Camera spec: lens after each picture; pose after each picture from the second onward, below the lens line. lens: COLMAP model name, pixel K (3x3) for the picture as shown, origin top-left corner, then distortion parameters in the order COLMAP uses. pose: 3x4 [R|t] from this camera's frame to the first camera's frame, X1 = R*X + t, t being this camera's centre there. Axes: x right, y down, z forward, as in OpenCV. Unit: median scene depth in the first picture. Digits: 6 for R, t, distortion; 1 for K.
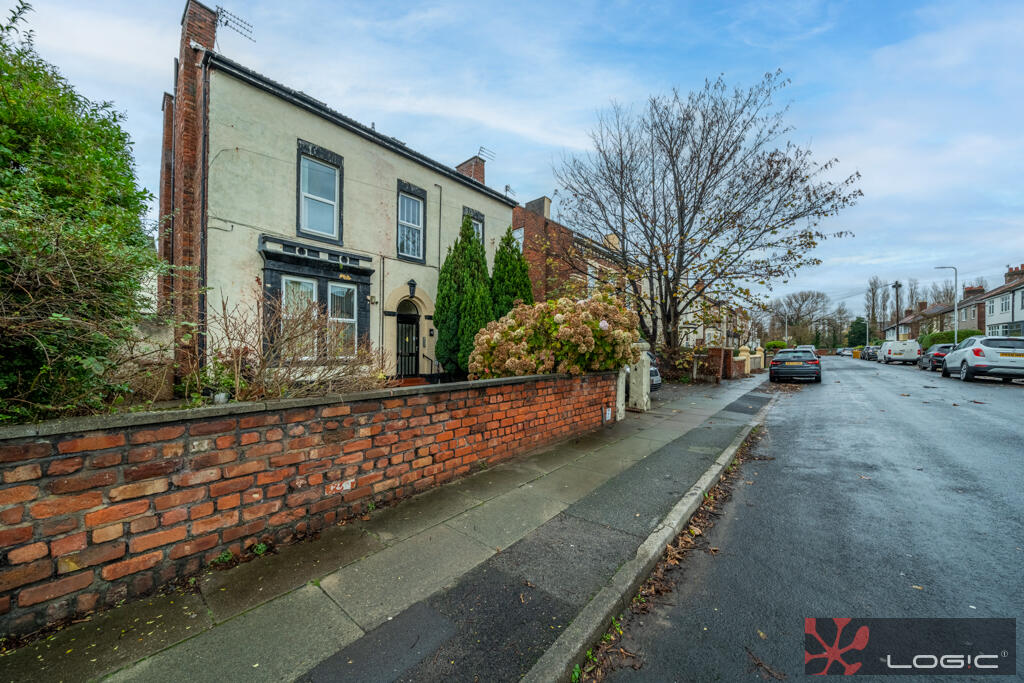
lens RADIAL K [[357.0, 0, 511.4], [0, 357.0, 346.1], [0, 0, 1]] dist [-0.002915, -0.000219]
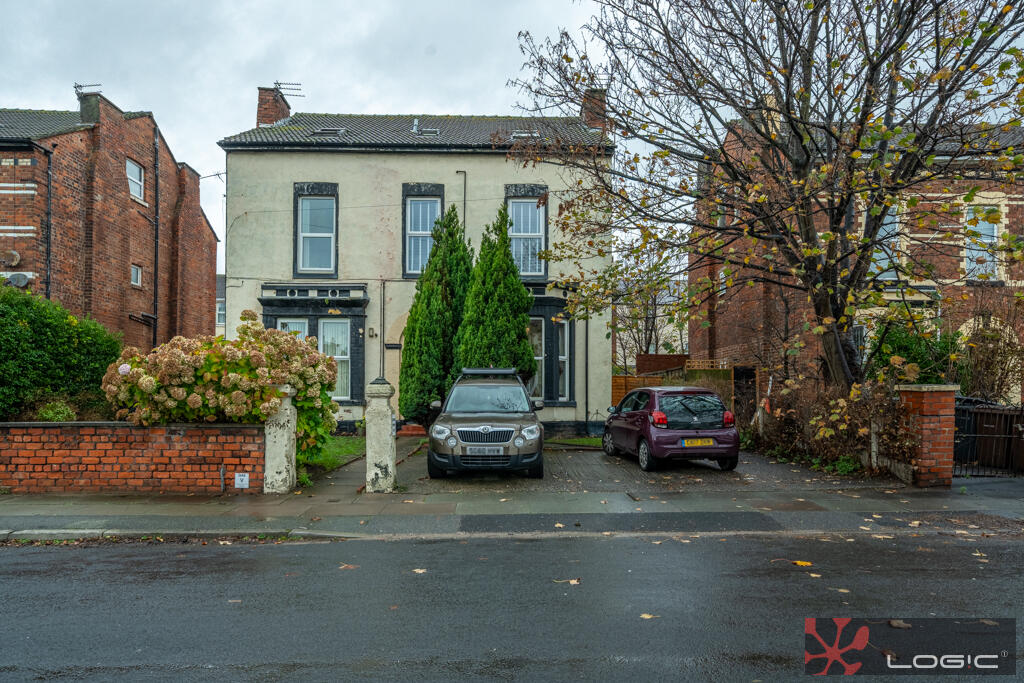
lens RADIAL K [[547.9, 0, 504.6], [0, 547.9, 373.5], [0, 0, 1]] dist [0.000496, 0.000311]
pose [[0.664266, -0.013734, -0.747370, 0.961653], [0.009289, 0.999906, -0.010119, -0.013624], [0.747439, -0.000221, 0.664331, 0.402644]]
